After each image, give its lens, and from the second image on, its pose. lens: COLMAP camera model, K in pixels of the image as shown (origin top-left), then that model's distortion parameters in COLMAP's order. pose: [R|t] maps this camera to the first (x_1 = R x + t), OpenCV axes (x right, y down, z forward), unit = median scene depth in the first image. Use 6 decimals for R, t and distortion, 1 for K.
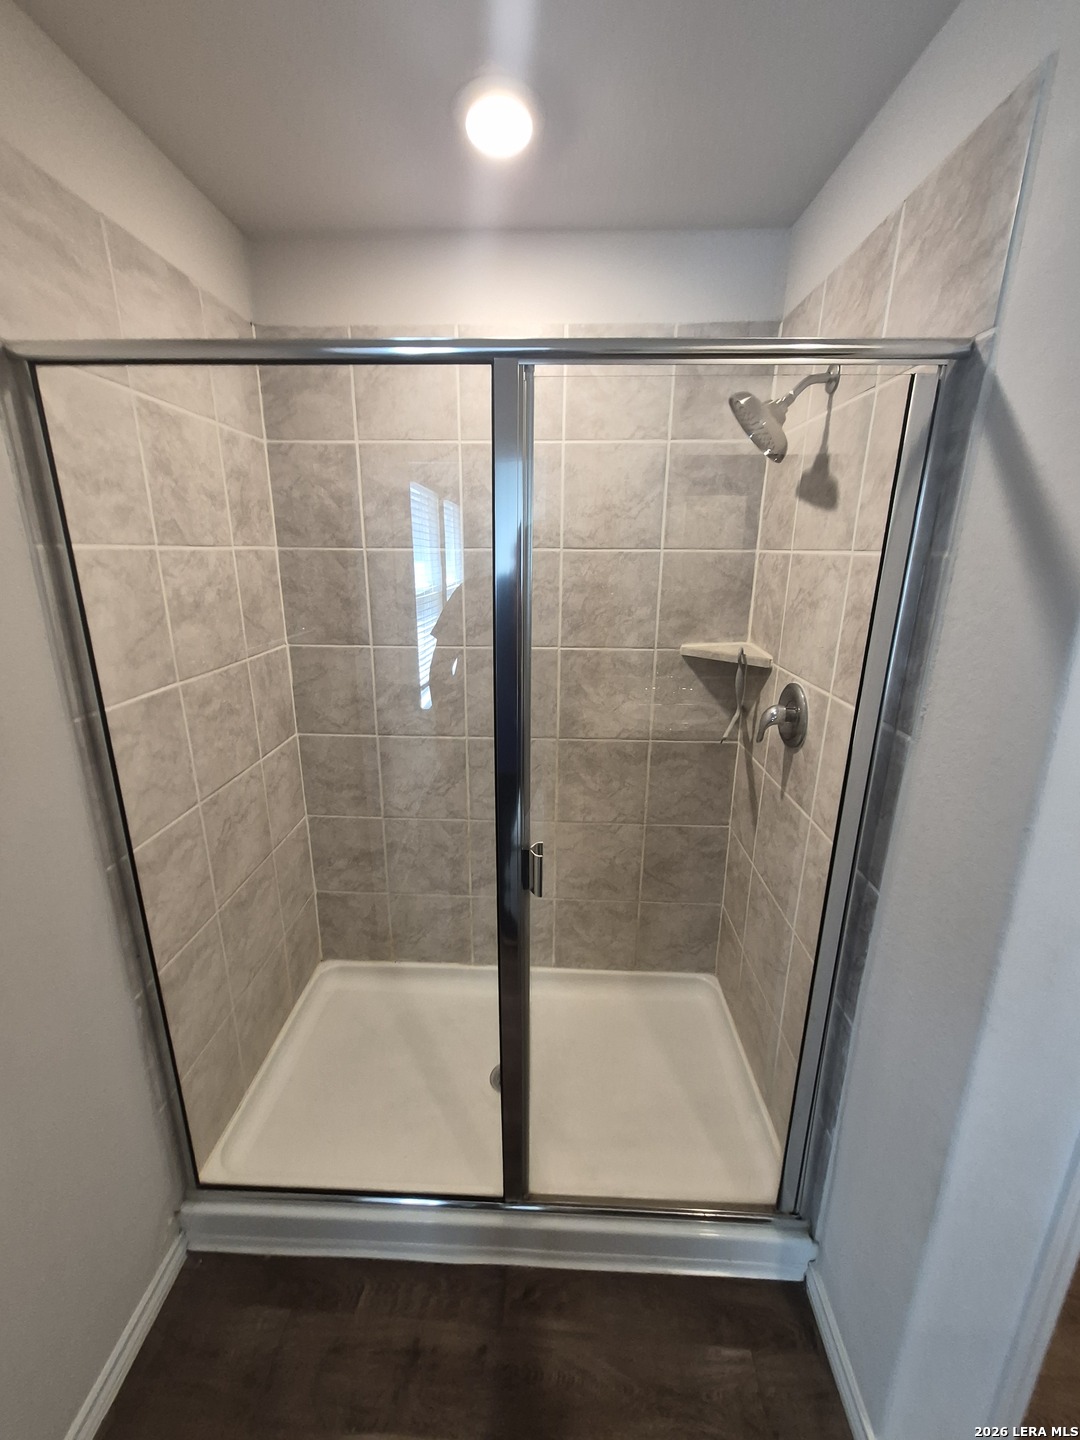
lens RADIAL K [[568.4, 0, 530.5], [0, 568.4, 708.7], [0, 0, 1]] dist [0.005943, -0.000925]
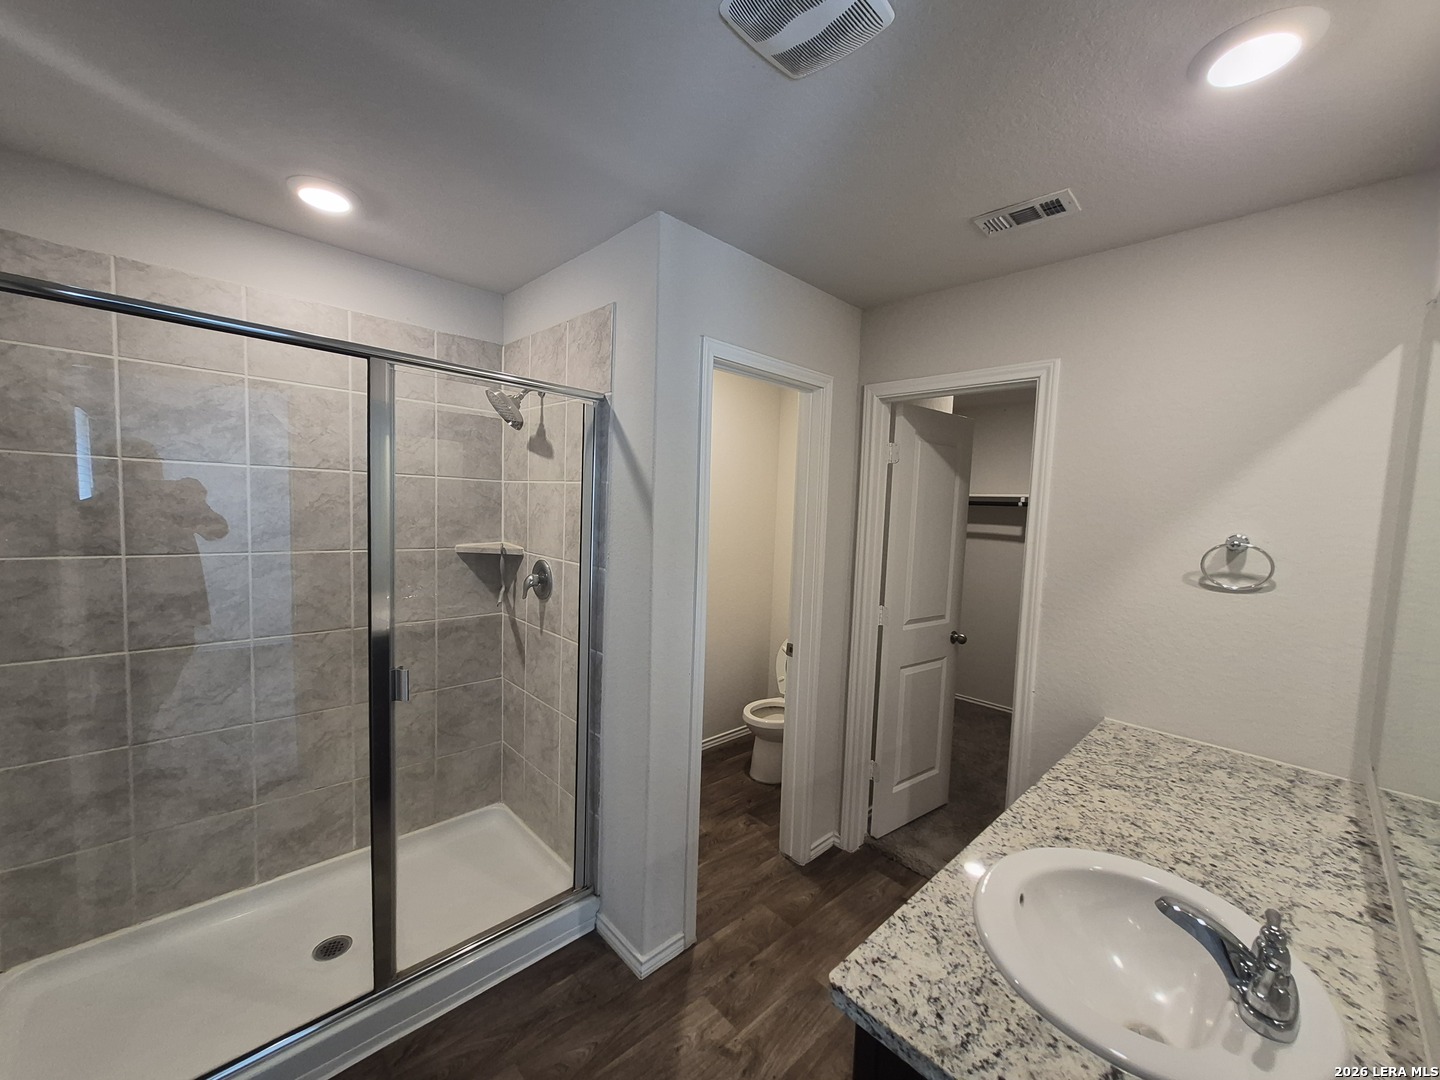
lens RADIAL K [[552.4, 0, 715.0], [0, 552.4, 547.4], [0, 0, 1]] dist [0.001019, 0.000024]
pose [[0.690408, -0.033800, 0.722631, -0.282582], [0.158379, 0.981737, -0.105397, 0.140882], [-0.705871, 0.187216, 0.683152, -0.371822]]
